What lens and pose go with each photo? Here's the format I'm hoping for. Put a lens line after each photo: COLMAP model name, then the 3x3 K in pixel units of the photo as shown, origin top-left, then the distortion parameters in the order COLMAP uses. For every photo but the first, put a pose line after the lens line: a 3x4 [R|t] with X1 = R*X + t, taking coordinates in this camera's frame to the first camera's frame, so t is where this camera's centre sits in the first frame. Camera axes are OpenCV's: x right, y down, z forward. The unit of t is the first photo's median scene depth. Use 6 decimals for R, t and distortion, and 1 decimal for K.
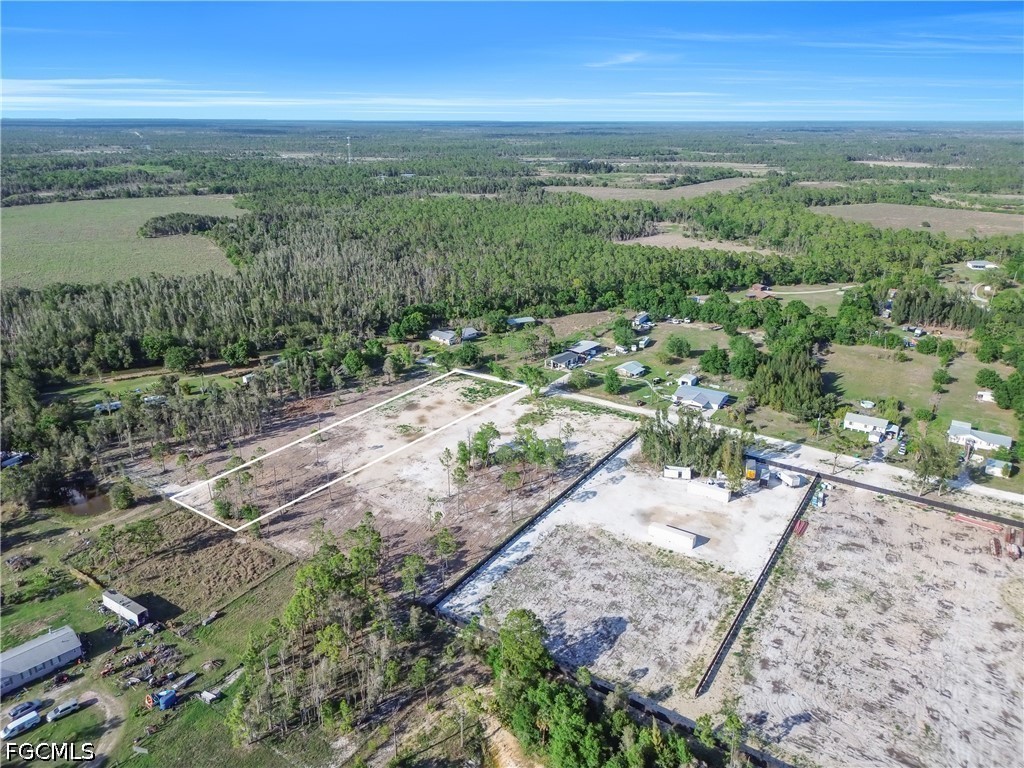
lens RADIAL K [[716.3, 0, 511.2], [0, 716.3, 386.0], [0, 0, 1]] dist [0.064811, -0.071134]
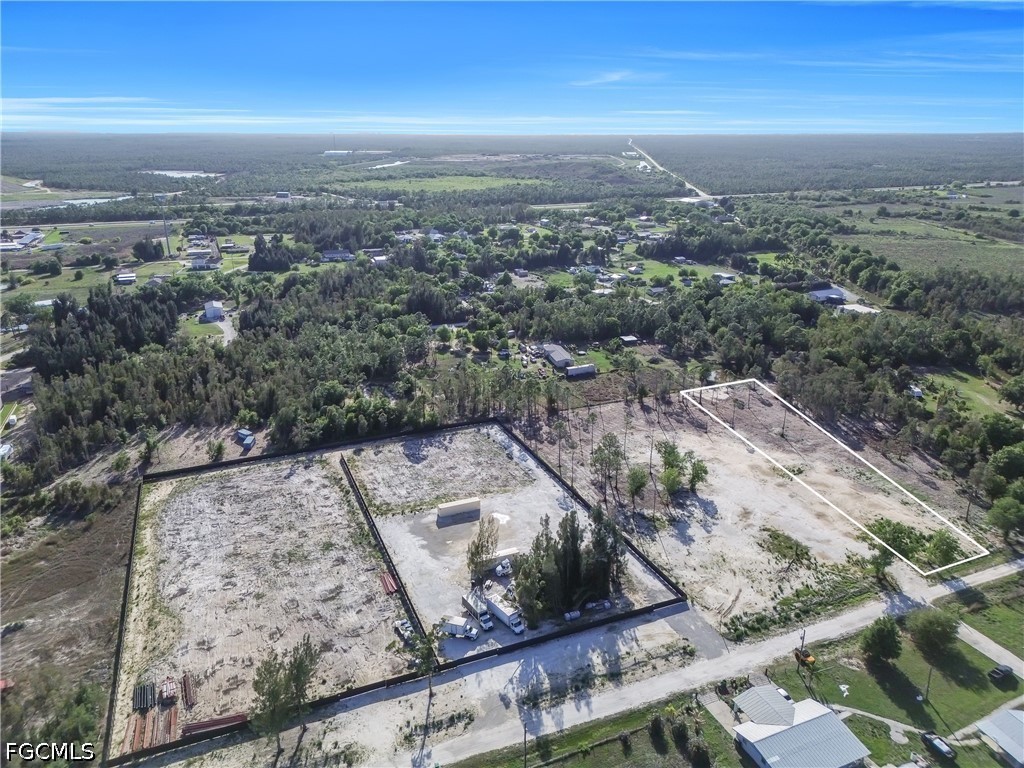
lens RADIAL K [[716.3, 0, 511.2], [0, 716.3, 386.0], [0, 0, 1]] dist [0.064811, -0.071134]
pose [[-0.556699, 0.278590, -0.782607, 0.710441], [-0.290484, 0.817331, 0.497583, -0.367117], [0.778271, 0.504339, -0.374081, 1.001035]]
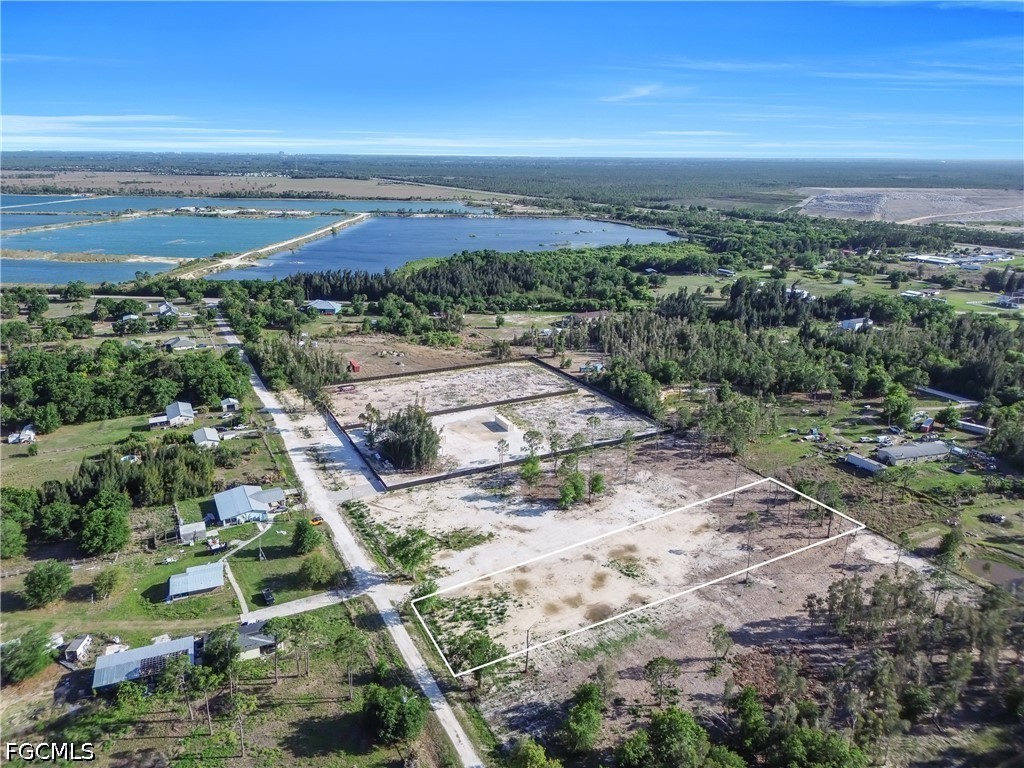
lens RADIAL K [[716.3, 0, 511.2], [0, 716.3, 386.0], [0, 0, 1]] dist [0.064811, -0.071134]
pose [[-0.868027, -0.161926, 0.469371, -0.352996], [0.163482, 0.799408, 0.578118, -0.527549], [-0.468831, 0.578556, -0.667436, 1.422804]]
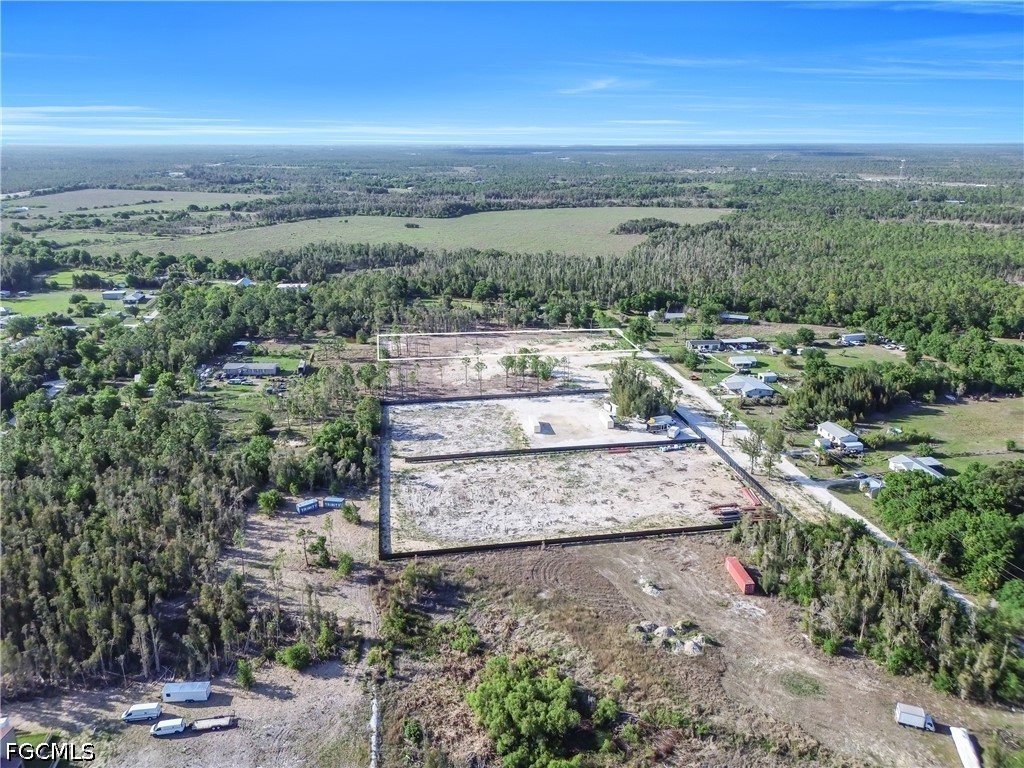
lens RADIAL K [[716.3, 0, 511.2], [0, 716.3, 386.0], [0, 0, 1]] dist [0.064811, -0.071134]
pose [[0.679229, 0.234281, -0.695529, 0.864047], [-0.254874, 0.963998, 0.075812, 0.024959], [0.688250, 0.125778, 0.714487, -0.060811]]
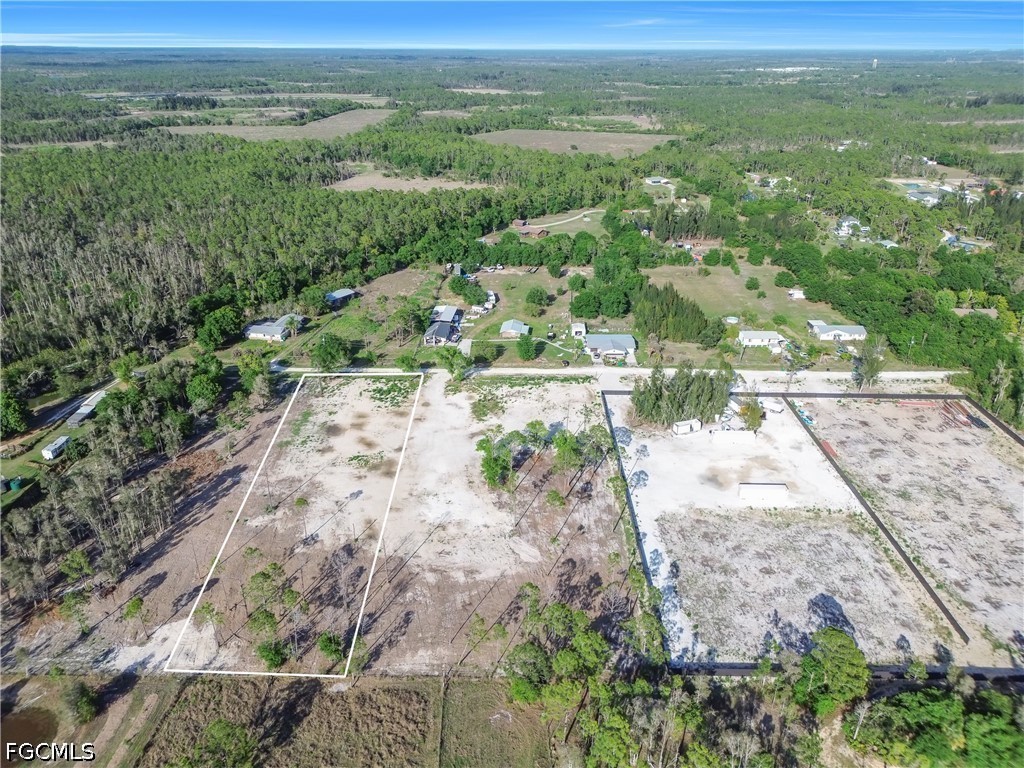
lens RADIAL K [[716.3, 0, 511.2], [0, 716.3, 386.0], [0, 0, 1]] dist [0.064811, -0.071134]
pose [[0.843291, -0.229076, 0.486193, -0.368604], [0.186816, 0.973147, 0.134483, -0.093021], [-0.503944, -0.022580, 0.863441, 0.241506]]
